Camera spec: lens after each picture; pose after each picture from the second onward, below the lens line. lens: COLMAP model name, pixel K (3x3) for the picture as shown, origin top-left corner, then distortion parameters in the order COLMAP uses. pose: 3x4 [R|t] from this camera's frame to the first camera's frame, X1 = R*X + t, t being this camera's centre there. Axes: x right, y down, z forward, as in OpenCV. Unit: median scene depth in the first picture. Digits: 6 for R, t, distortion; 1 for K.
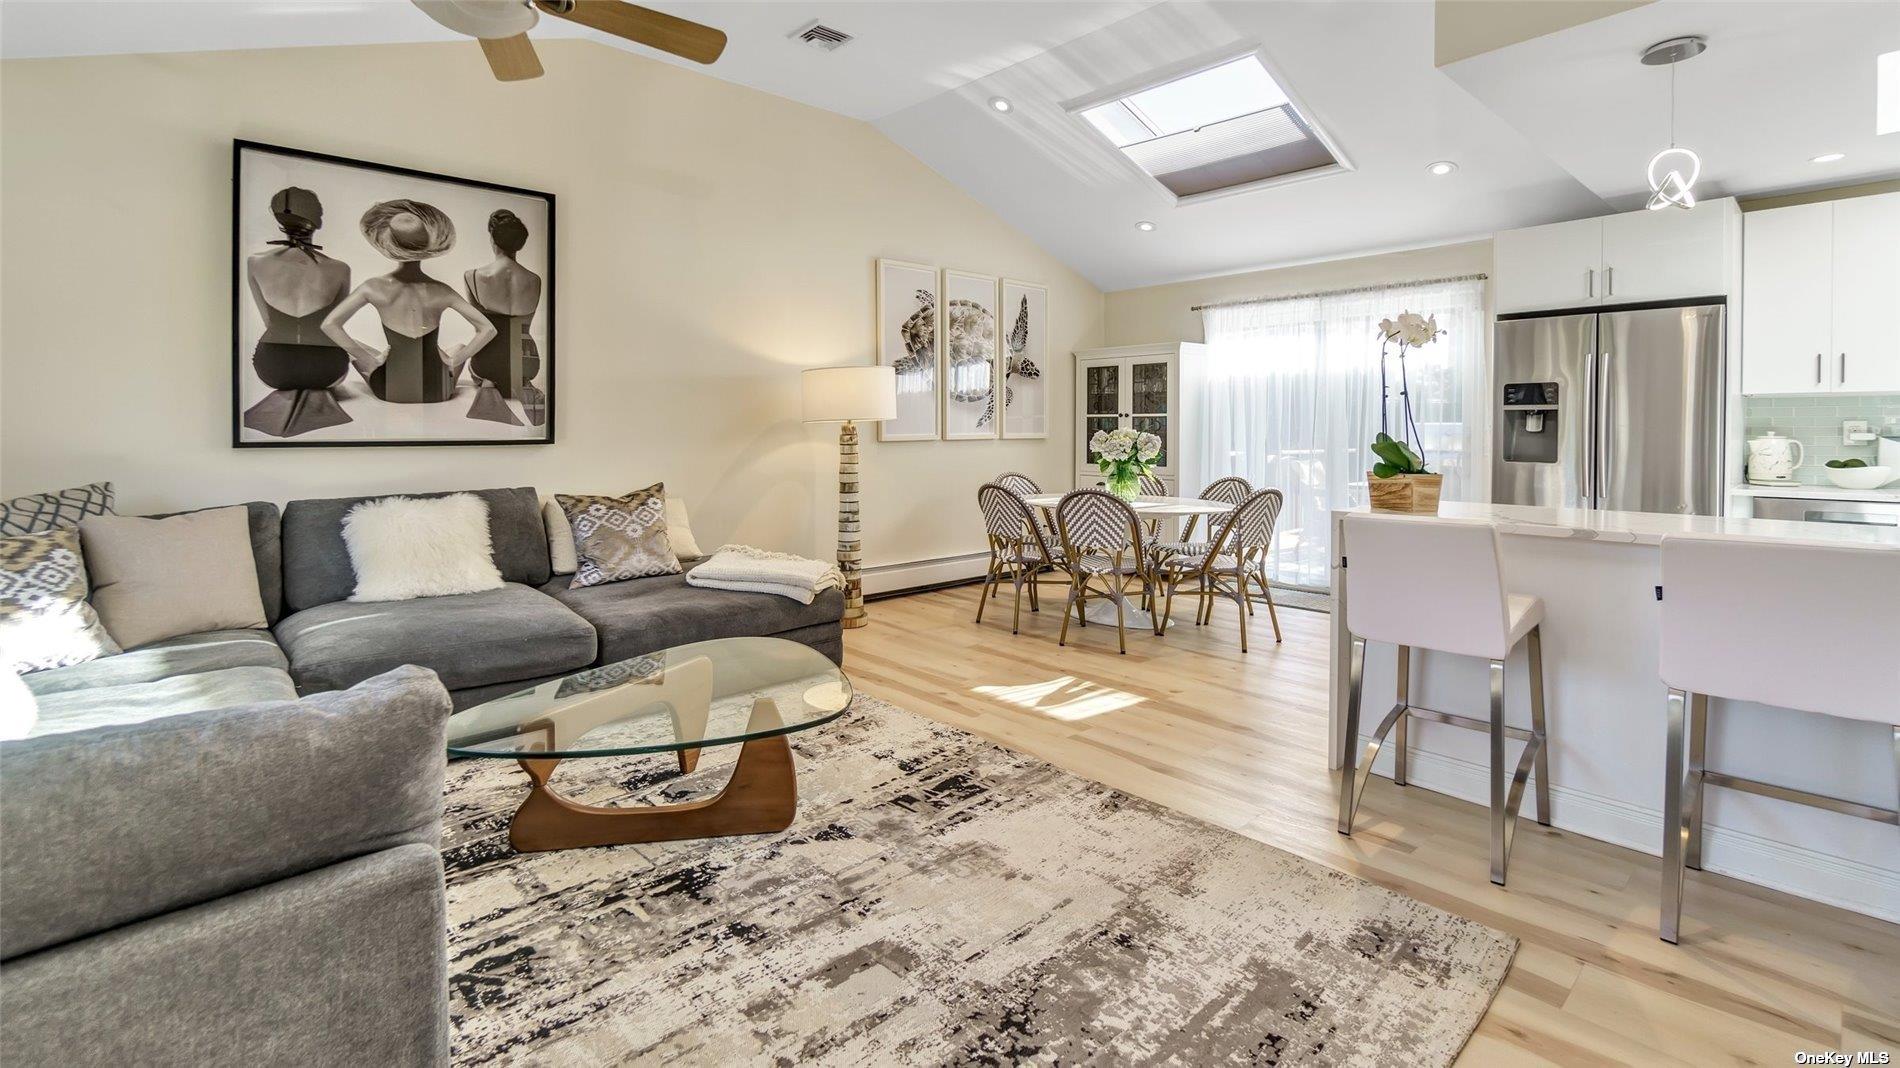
lens RADIAL K [[829.4, 0, 900.1], [0, 829.4, 433.7], [0, 0, 1]] dist [0.000758, -0.000106]
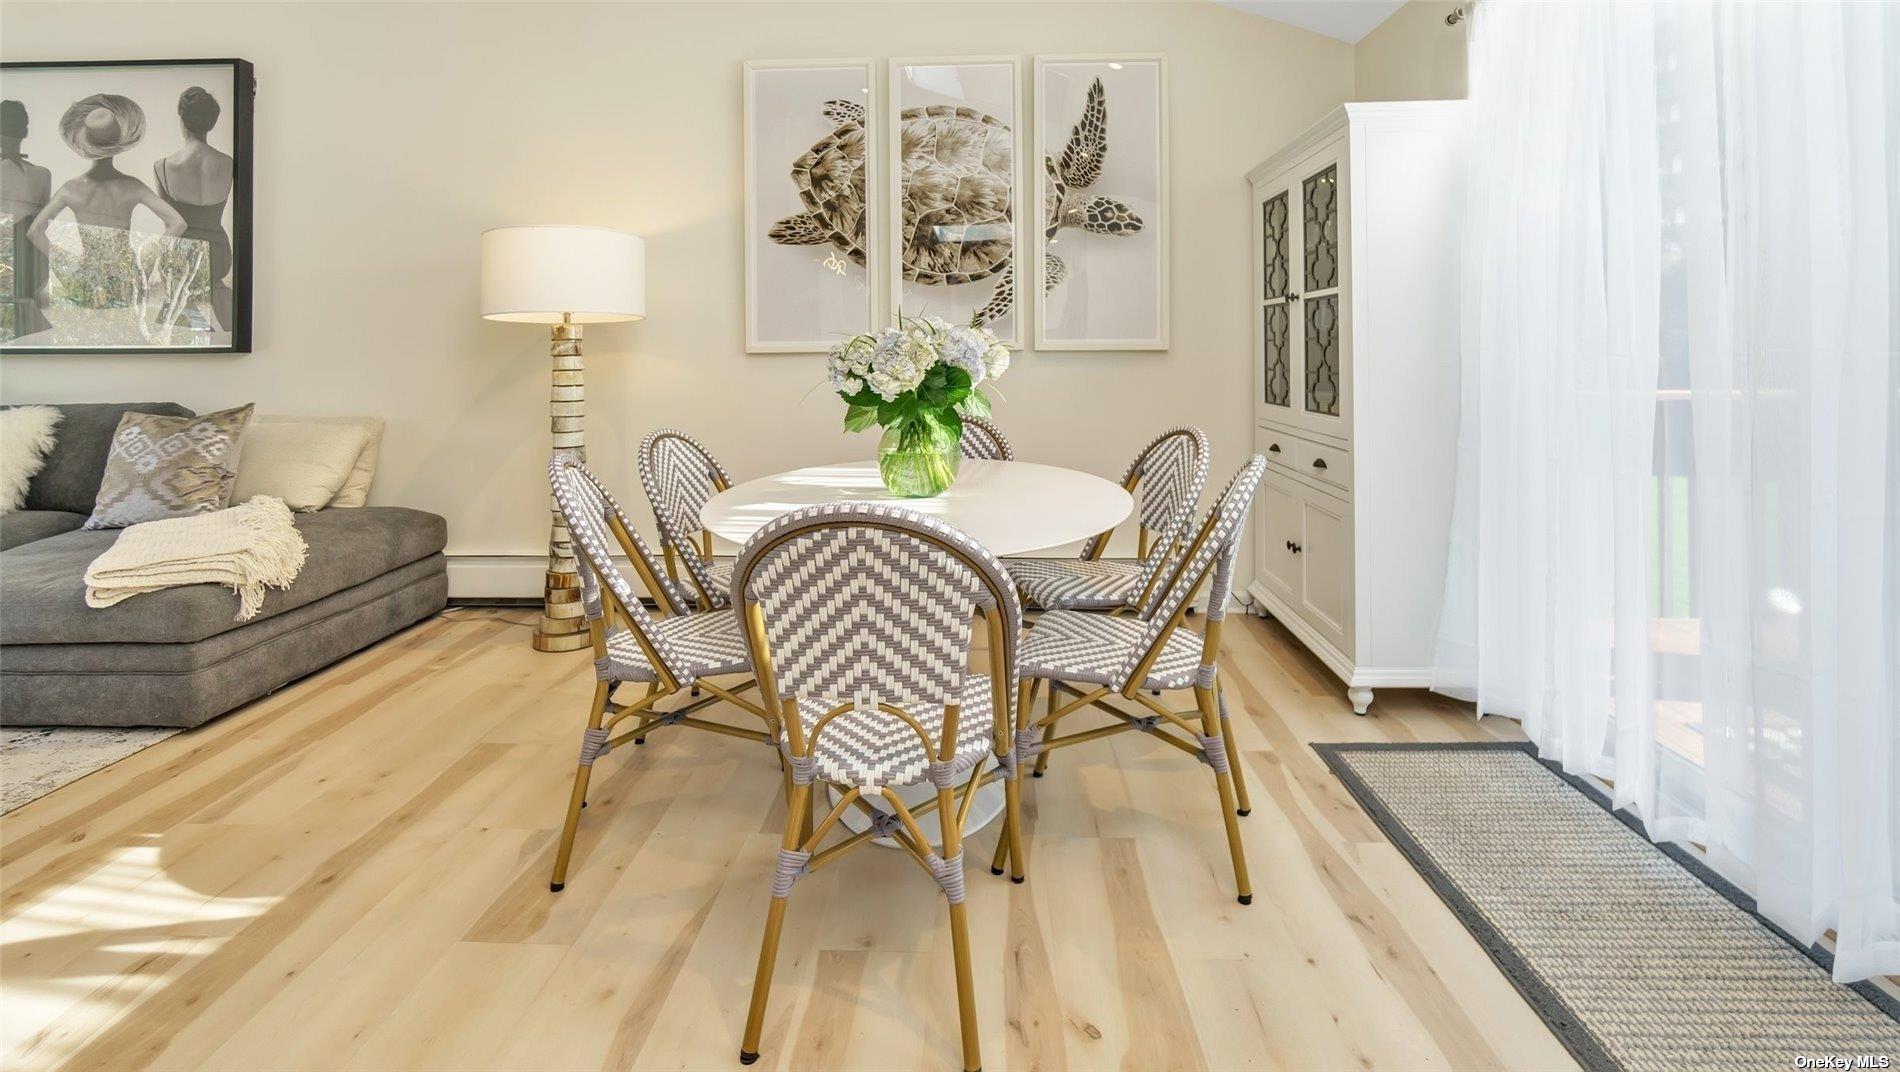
lens RADIAL K [[855.4, 0, 943.3], [0, 855.4, 340.1], [0, 0, 1]] dist [-0.003484, -0.000347]
pose [[0.738898, -0.013674, -0.673679, 0.723359], [-0.000988, 0.999771, -0.021376, 0.017841], [0.673817, 0.016460, 0.738715, 0.877213]]
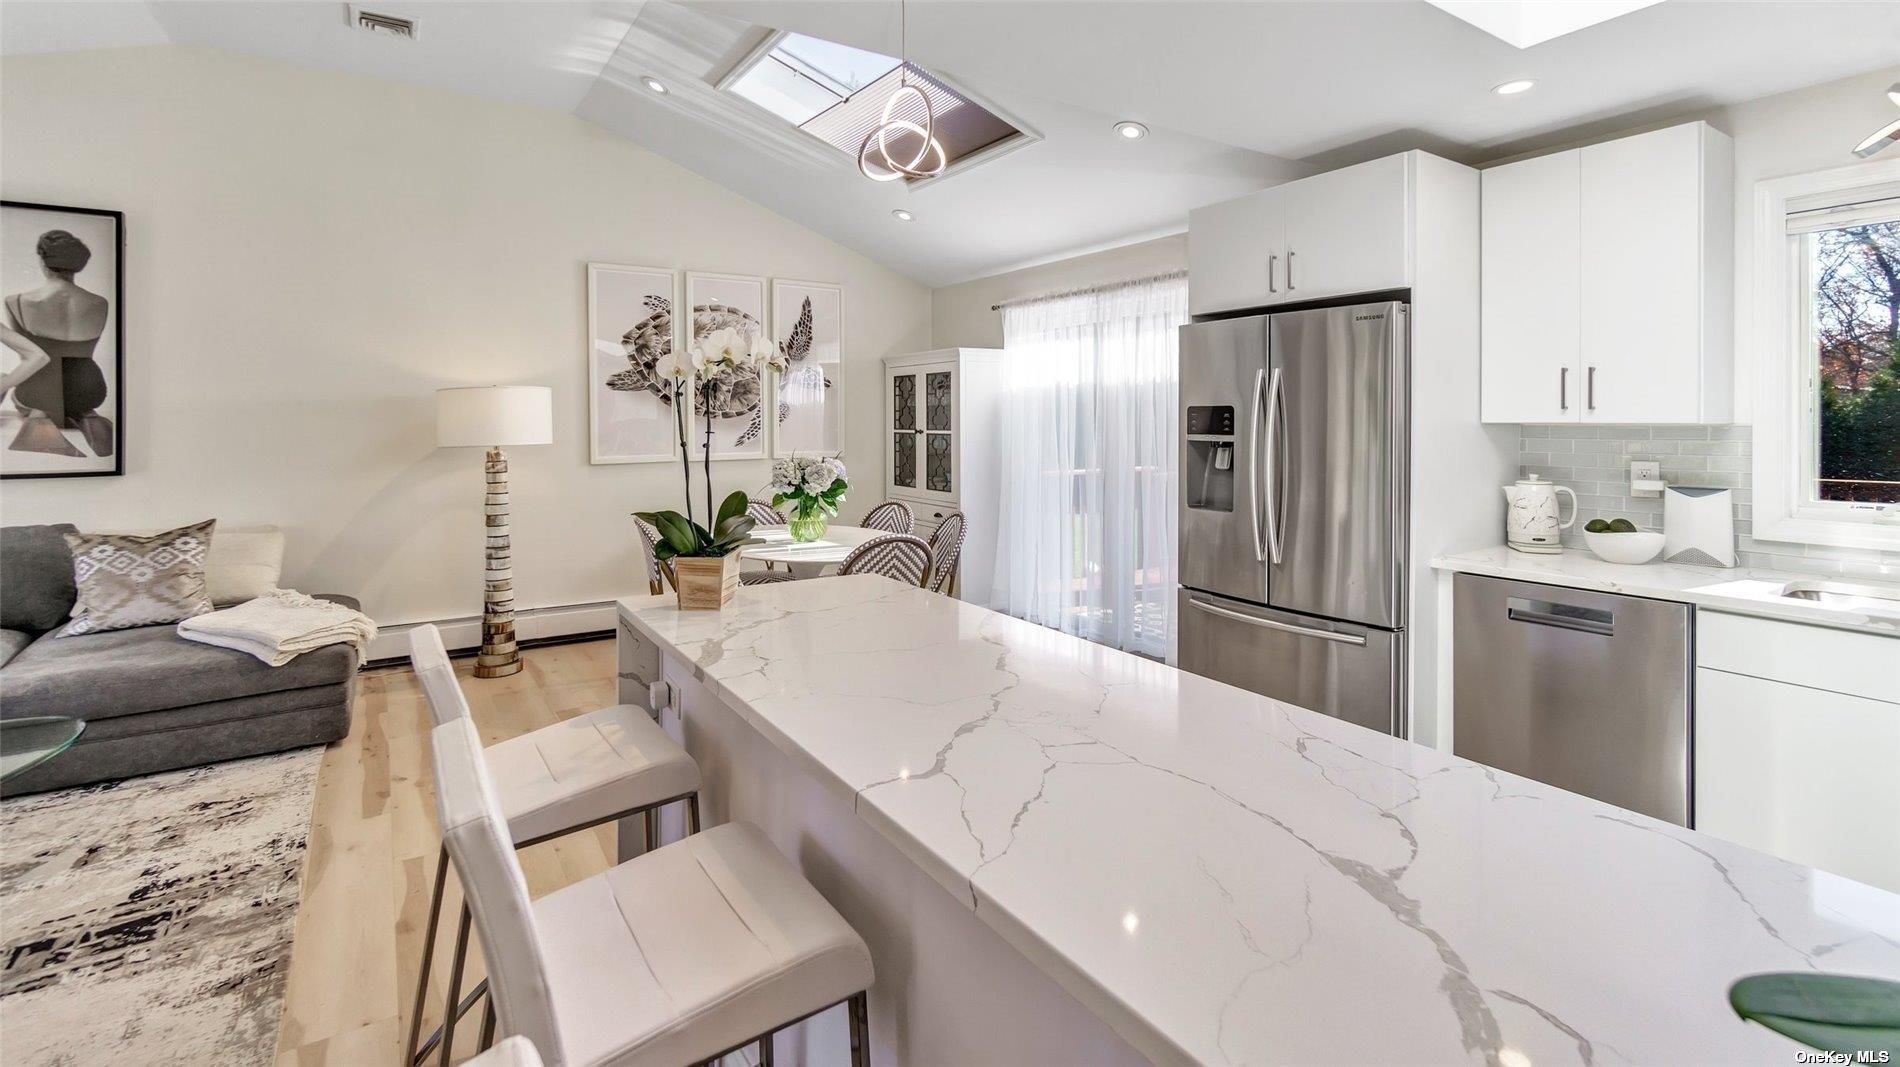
lens RADIAL K [[839.4, 0, 890.0], [0, 839.4, 422.2], [0, 0, 1]] dist [-0.004569, -0.000302]
pose [[0.987927, -0.001671, -0.154913, 0.618036], [0.000838, 0.999985, -0.005440, -0.044385], [0.154920, 0.005244, 0.987913, 0.203863]]
